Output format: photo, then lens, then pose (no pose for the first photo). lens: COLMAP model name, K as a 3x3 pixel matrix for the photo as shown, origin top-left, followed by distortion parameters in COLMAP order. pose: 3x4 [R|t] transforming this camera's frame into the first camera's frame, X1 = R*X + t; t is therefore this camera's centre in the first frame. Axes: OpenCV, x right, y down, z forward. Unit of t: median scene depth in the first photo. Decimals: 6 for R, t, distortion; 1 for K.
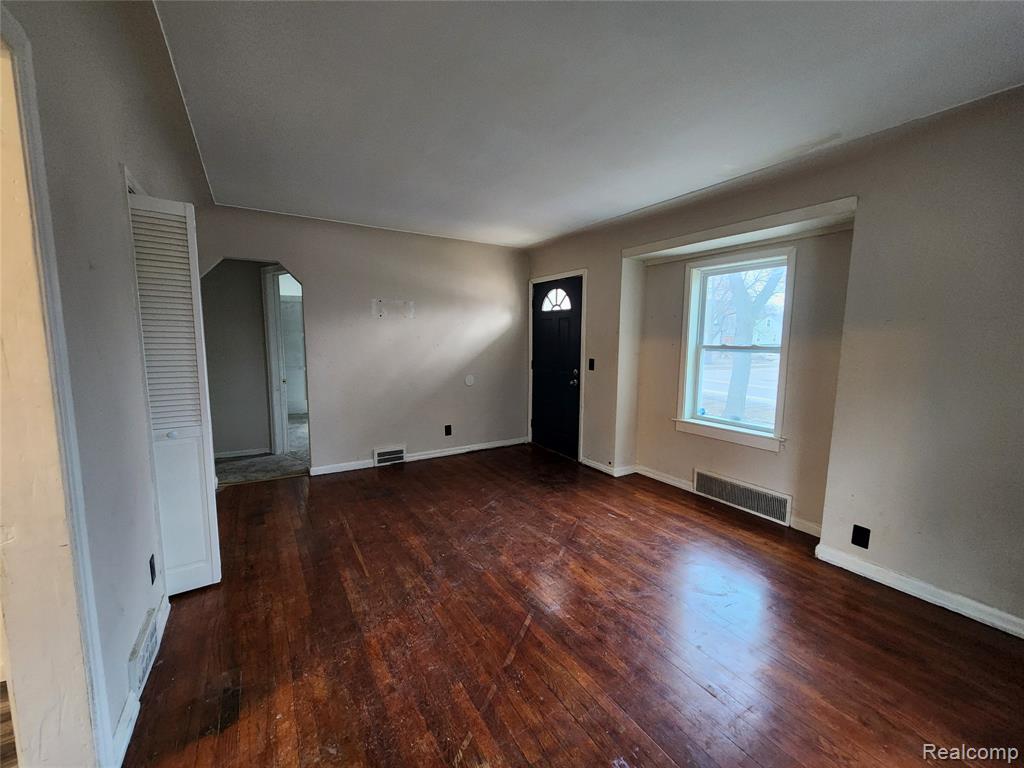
lens RADIAL K [[416.2, 0, 510.9], [0, 416.2, 385.7], [0, 0, 1]] dist [0.000379, -0.000016]
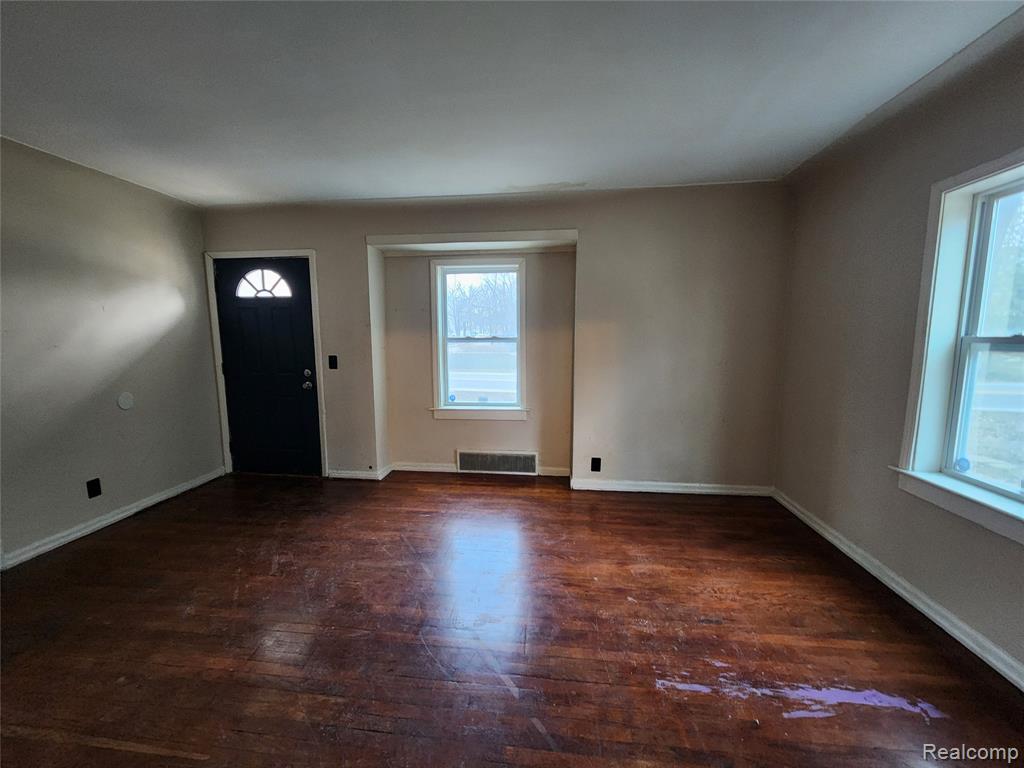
lens RADIAL K [[416.2, 0, 510.9], [0, 416.2, 385.7], [0, 0, 1]] dist [0.000379, -0.000016]
pose [[0.617328, -0.109112, 0.779102, -0.313216], [0.097458, 0.993313, 0.061891, -0.024241], [-0.780646, 0.037723, 0.623834, 0.204890]]
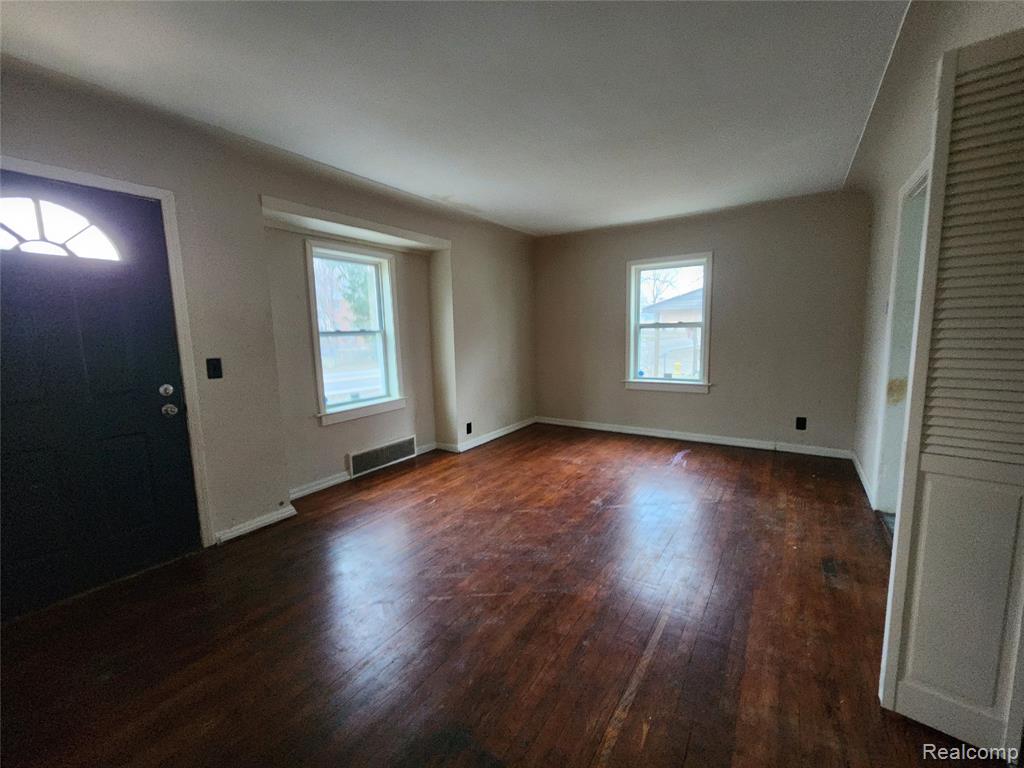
lens RADIAL K [[416.7, 0, 510.0], [0, 416.7, 383.7], [0, 0, 1]] dist [0.002422, 0.000282]
pose [[-0.420769, -0.117129, 0.899575, -0.612397], [0.119928, 0.975744, 0.183142, -0.105987], [-0.899206, 0.184945, -0.396515, 1.043870]]
